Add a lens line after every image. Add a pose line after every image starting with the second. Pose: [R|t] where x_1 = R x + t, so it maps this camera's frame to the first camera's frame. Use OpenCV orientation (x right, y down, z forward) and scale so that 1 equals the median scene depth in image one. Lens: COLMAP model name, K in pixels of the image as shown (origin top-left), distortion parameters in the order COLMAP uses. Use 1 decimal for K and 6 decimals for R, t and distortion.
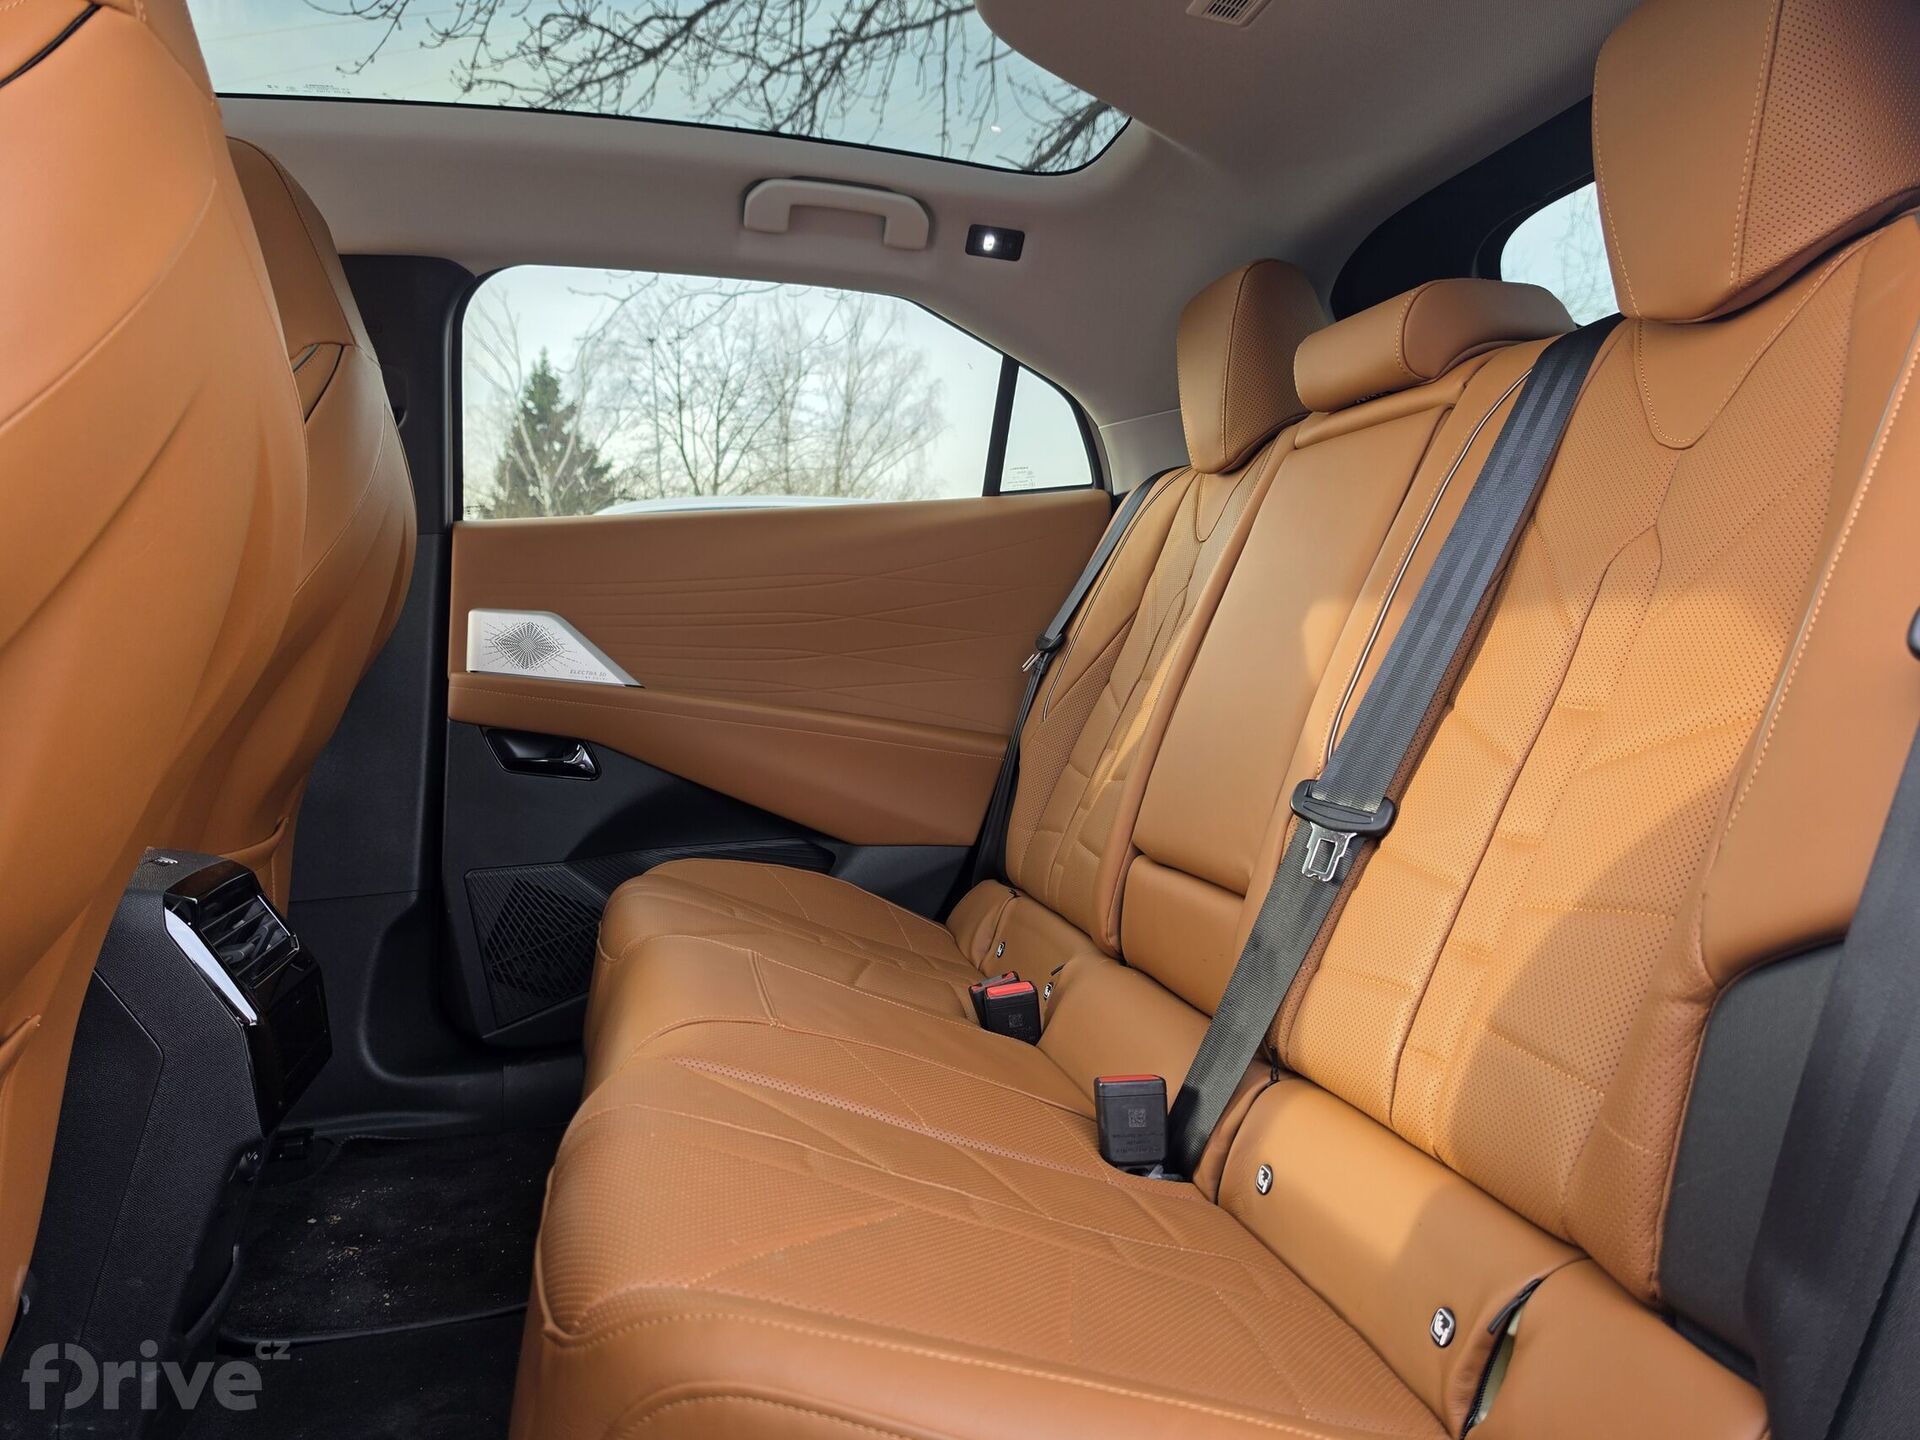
lens RADIAL K [[1277.3, 0, 960.0], [0, 1277.3, 720.0], [0, 0, 1]] dist [0.063910, -0.092923]
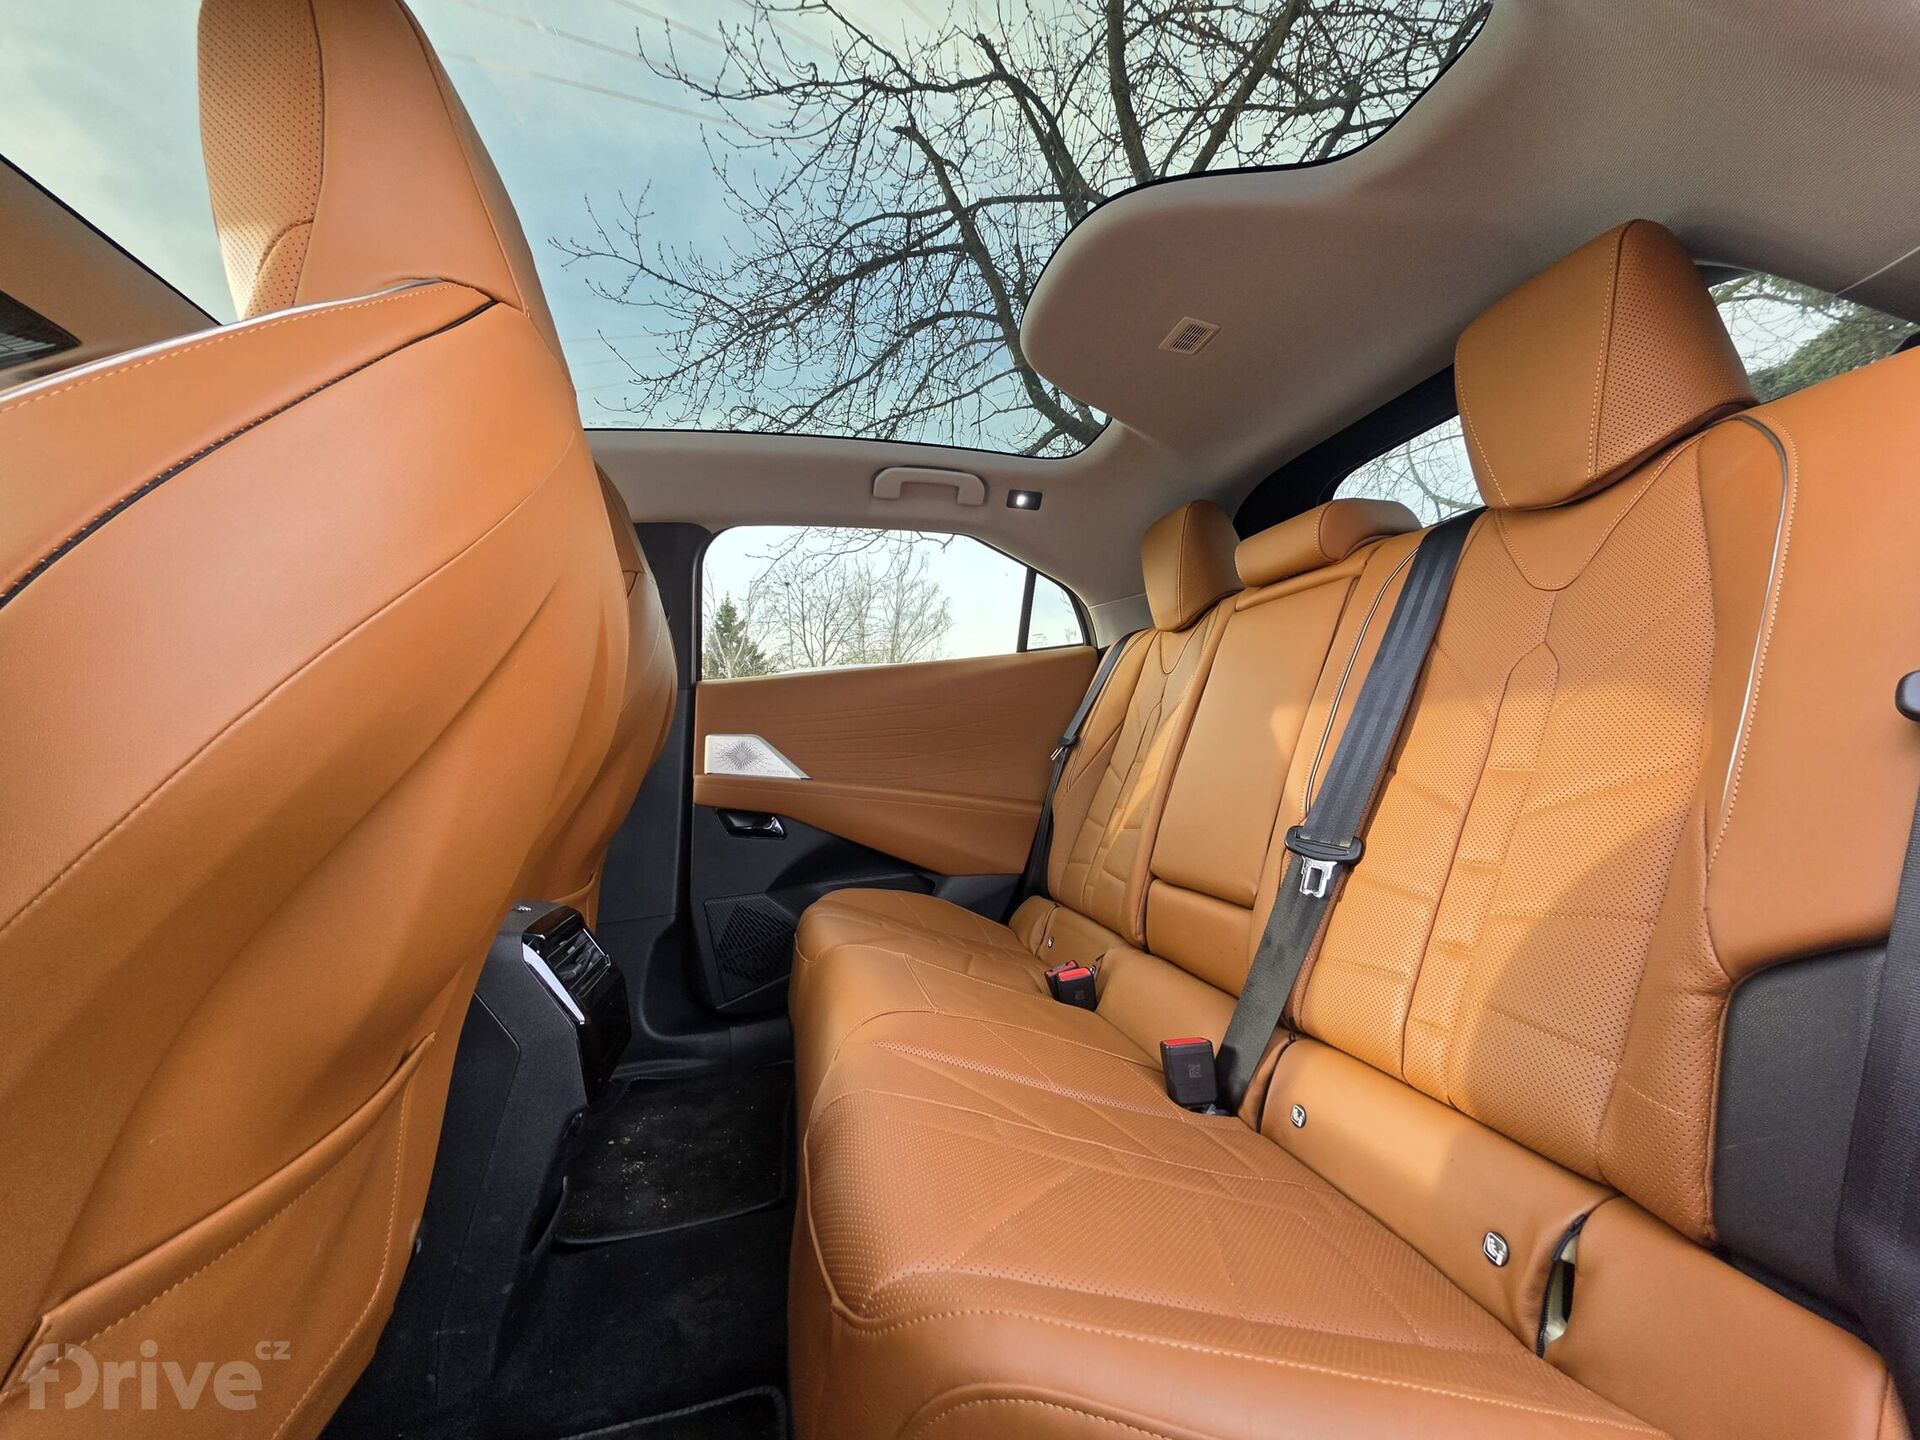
lens RADIAL K [[752.2, 0, 960.0], [0, 752.2, 720.0], [0, 0, 1]] dist [-0.008165, 0.000147]
pose [[0.999161, -0.038144, -0.014907, -0.071951], [0.036546, 0.994731, -0.095784, -0.004408], [0.018482, 0.095159, 0.995291, 0.102049]]
